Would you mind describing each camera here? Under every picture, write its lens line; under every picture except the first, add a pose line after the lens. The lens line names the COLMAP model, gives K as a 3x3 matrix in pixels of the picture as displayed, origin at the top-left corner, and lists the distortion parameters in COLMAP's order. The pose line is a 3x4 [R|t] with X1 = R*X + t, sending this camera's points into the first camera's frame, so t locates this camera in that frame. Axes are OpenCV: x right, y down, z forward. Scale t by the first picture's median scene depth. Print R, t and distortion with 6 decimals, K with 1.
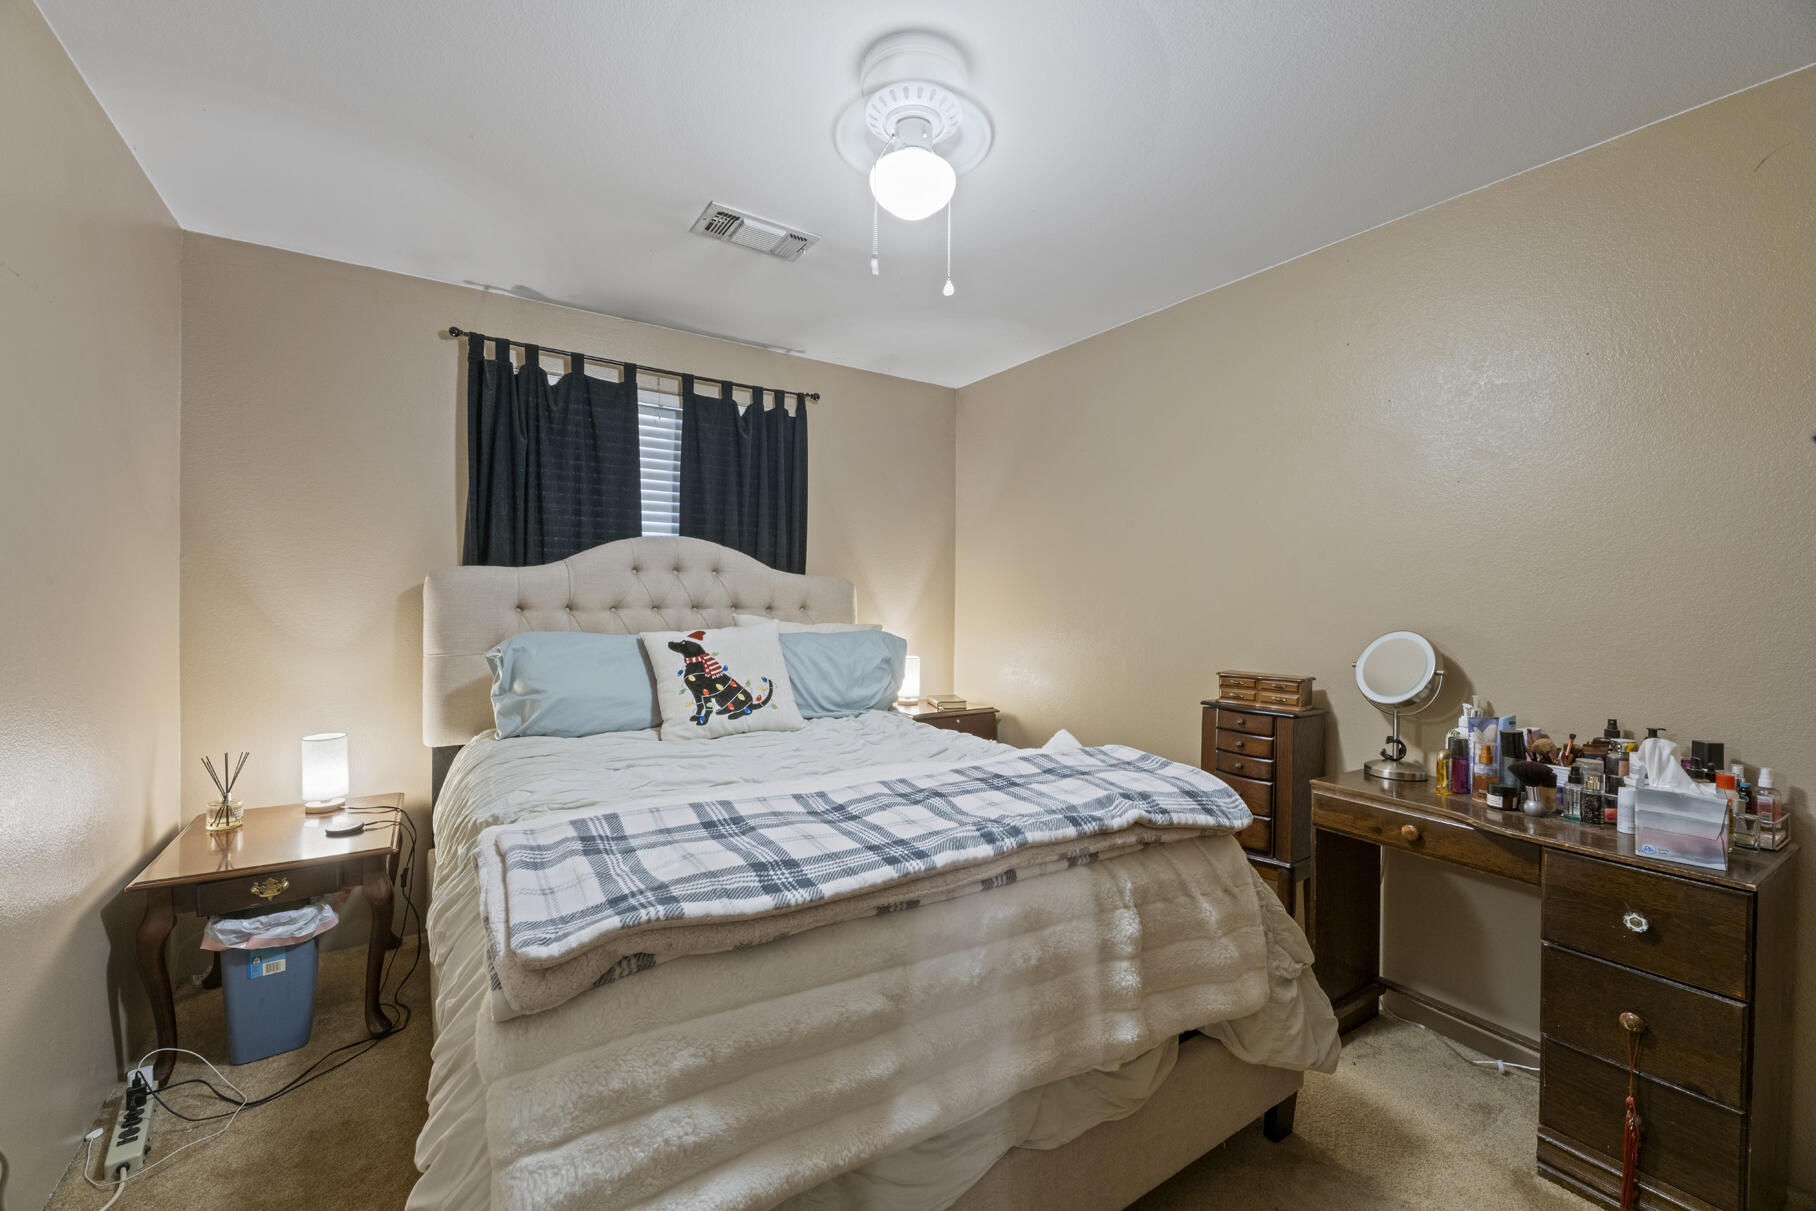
lens RADIAL K [[731.0, 0, 904.8], [0, 731.0, 614.1], [0, 0, 1]] dist [0.001828, -0.003062]
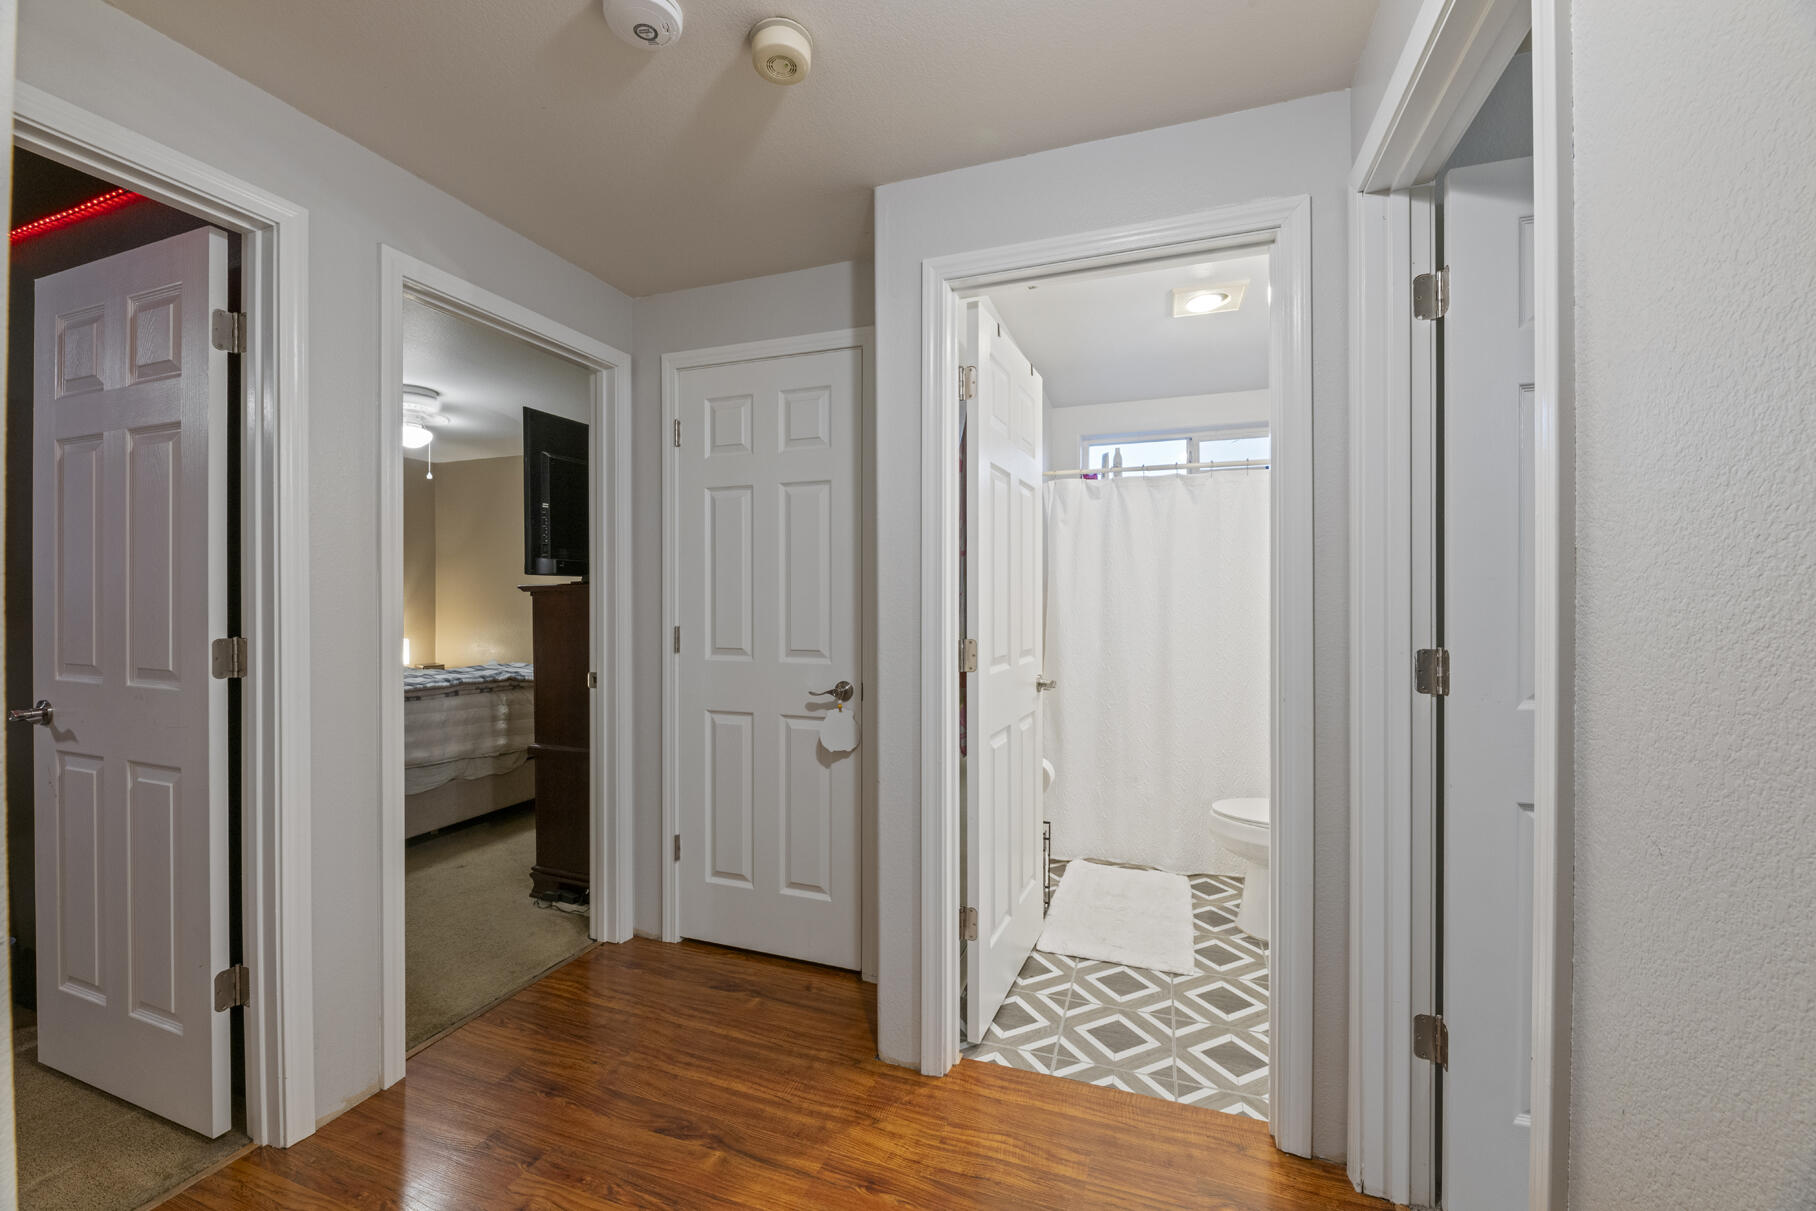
lens RADIAL K [[731.0, 0, 897.5], [0, 731.0, 619.6], [0, 0, 1]] dist [0.001828, -0.003062]
pose [[0.809269, -0.006272, 0.587405, -0.142714], [0.004870, 0.999980, 0.003969, 0.053465], [-0.587418, -0.000351, 0.809284, -2.372465]]
